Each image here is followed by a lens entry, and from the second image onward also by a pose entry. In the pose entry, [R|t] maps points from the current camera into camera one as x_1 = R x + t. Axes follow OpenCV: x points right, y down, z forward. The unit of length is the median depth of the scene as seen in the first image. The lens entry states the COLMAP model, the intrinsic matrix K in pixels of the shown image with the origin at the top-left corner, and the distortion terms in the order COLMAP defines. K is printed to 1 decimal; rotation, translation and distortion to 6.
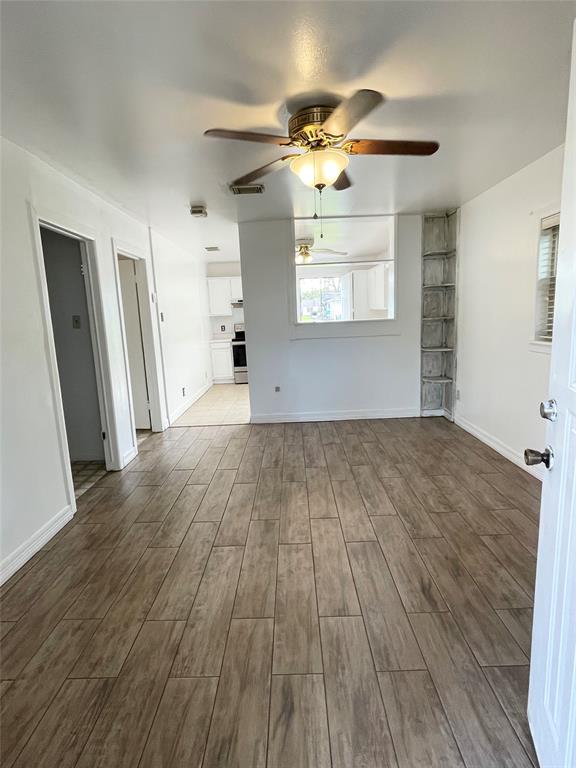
lens RADIAL K [[401.8, 0, 286.1], [0, 401.8, 379.4], [0, 0, 1]] dist [-0.004015, 0.002018]
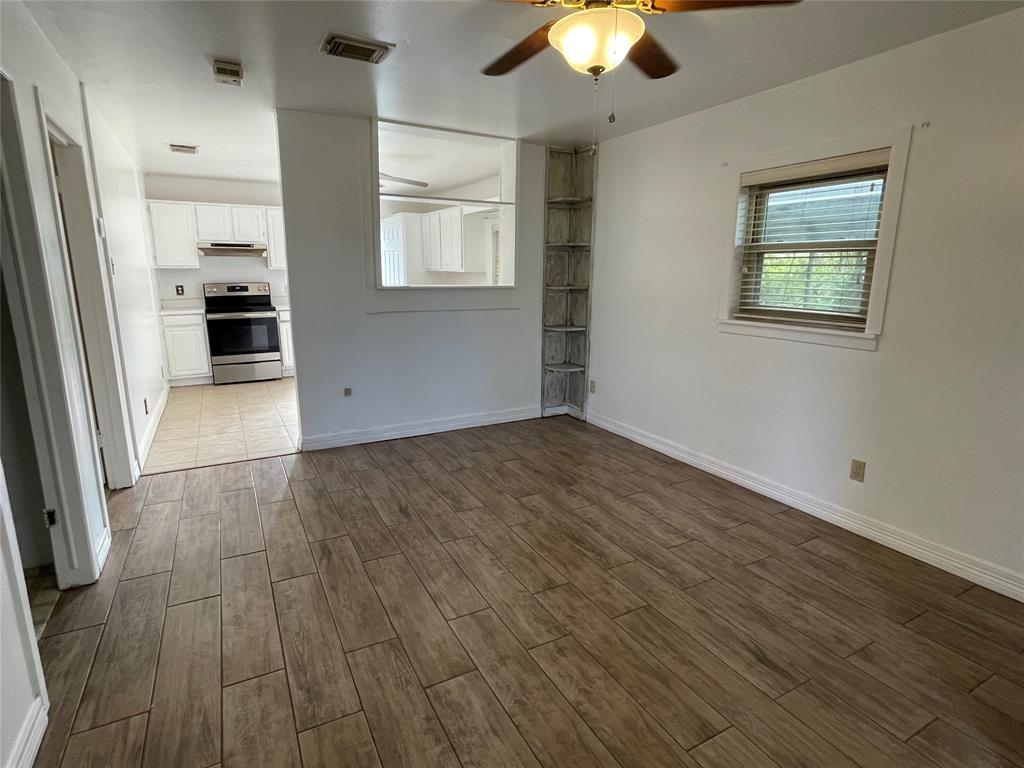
lens RADIAL K [[535.7, 0, 510.9], [0, 535.7, 383.1], [0, 0, 1]] dist [-0.004015, 0.002018]
pose [[0.873259, -0.050777, 0.484603, -0.229810], [0.034332, 0.998495, 0.042756, -0.019164], [-0.486045, -0.020699, 0.873689, 0.166452]]
